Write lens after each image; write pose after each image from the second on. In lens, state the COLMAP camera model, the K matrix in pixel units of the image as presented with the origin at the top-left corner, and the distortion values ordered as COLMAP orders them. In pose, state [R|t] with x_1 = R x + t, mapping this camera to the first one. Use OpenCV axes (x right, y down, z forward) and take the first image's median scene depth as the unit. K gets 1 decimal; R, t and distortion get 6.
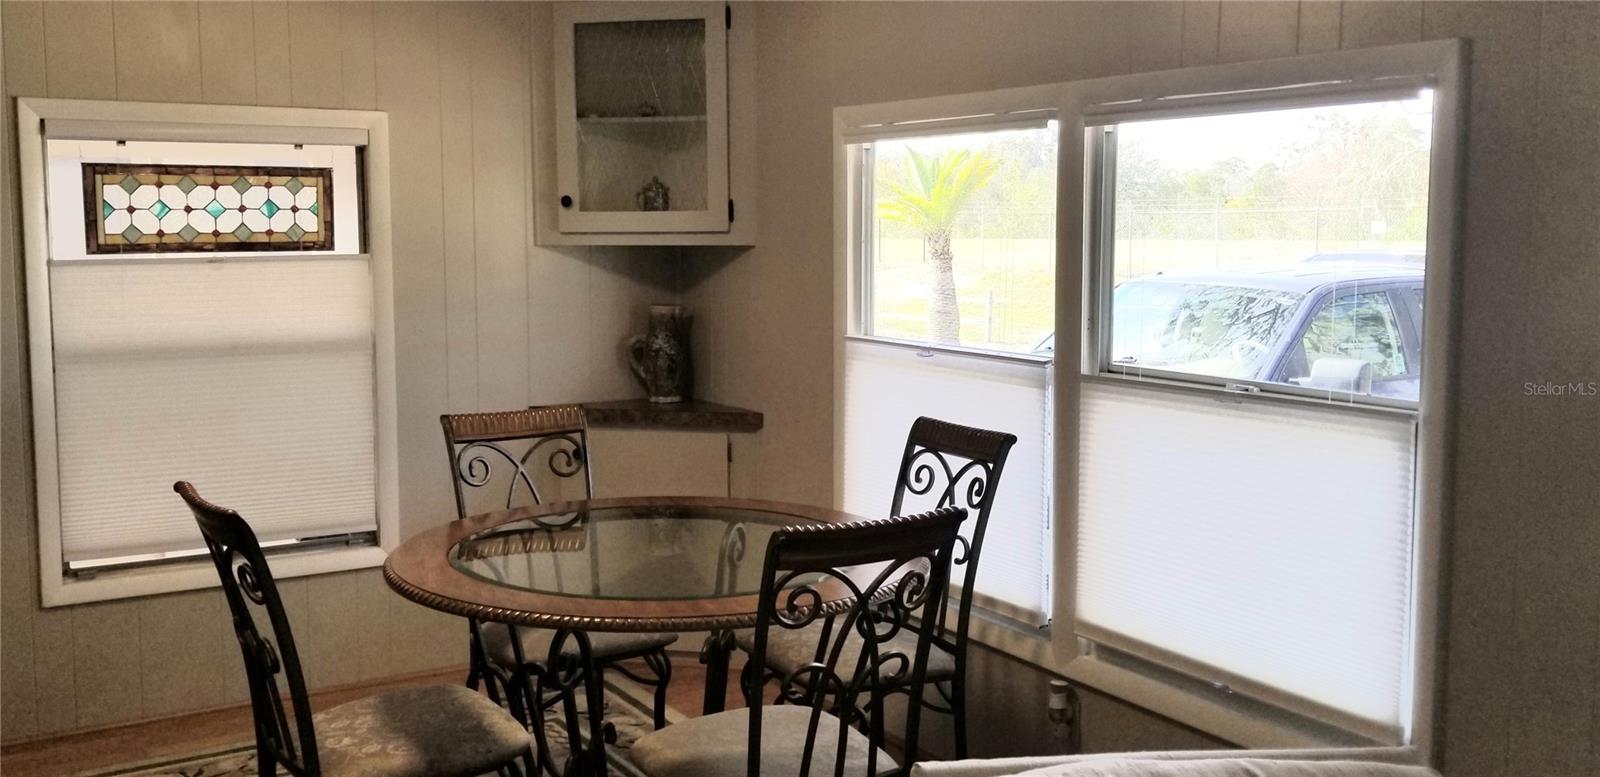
lens RADIAL K [[1608.7, 0, 800.0], [0, 1608.7, 388.5], [0, 0, 1]] dist [0.102767, -0.004127]
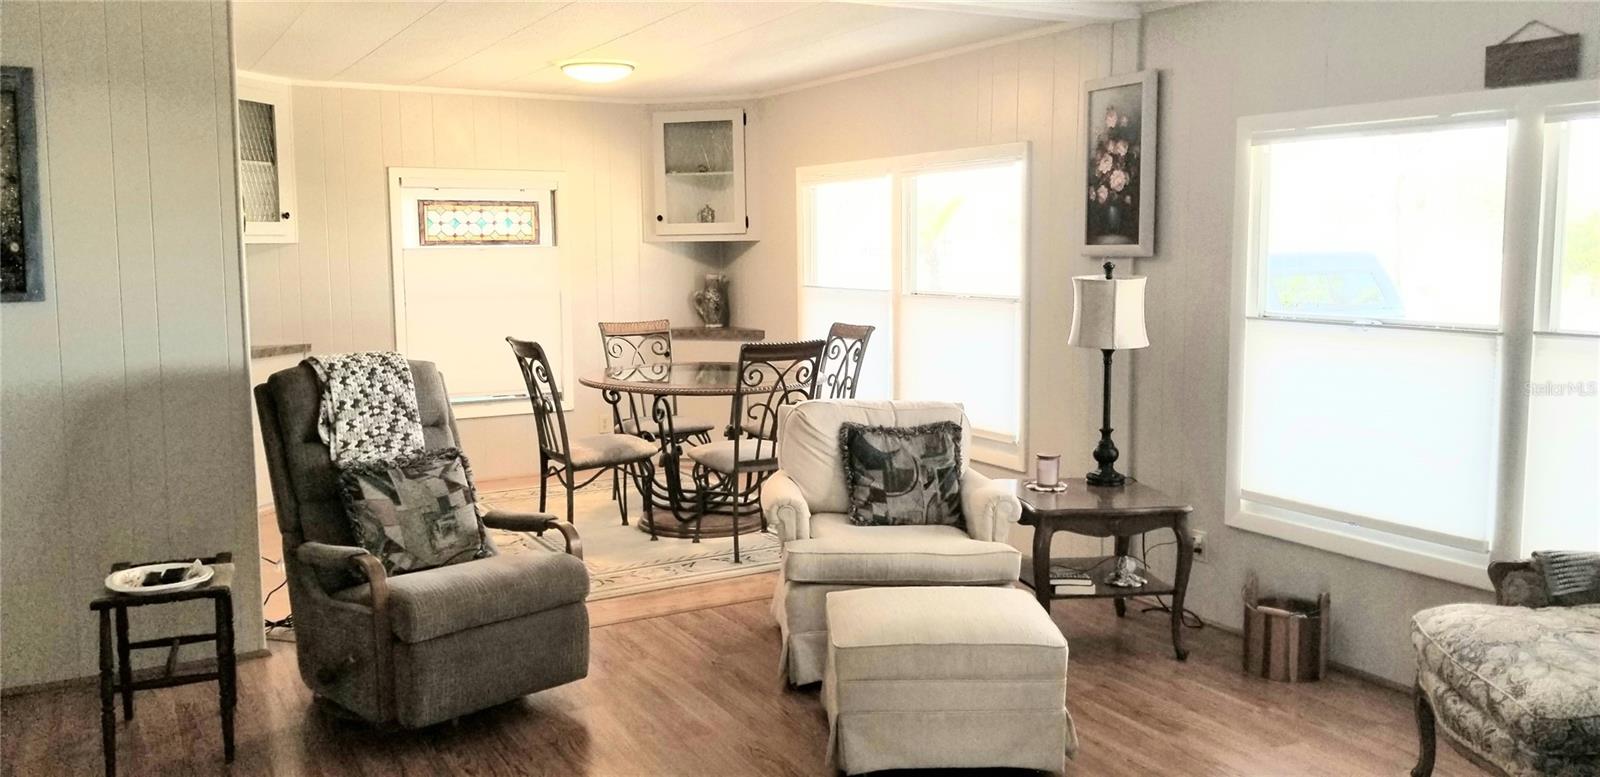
lens RADIAL K [[1491.8, 0, 802.5], [0, 1491.8, 430.4], [0, 0, 1]] dist [0.166429, -0.276595]
pose [[0.998627, -0.001455, -0.052371, 0.120370], [0.002102, 0.999922, 0.012307, 0.118492], [0.052349, -0.012400, 0.998552, -0.791425]]
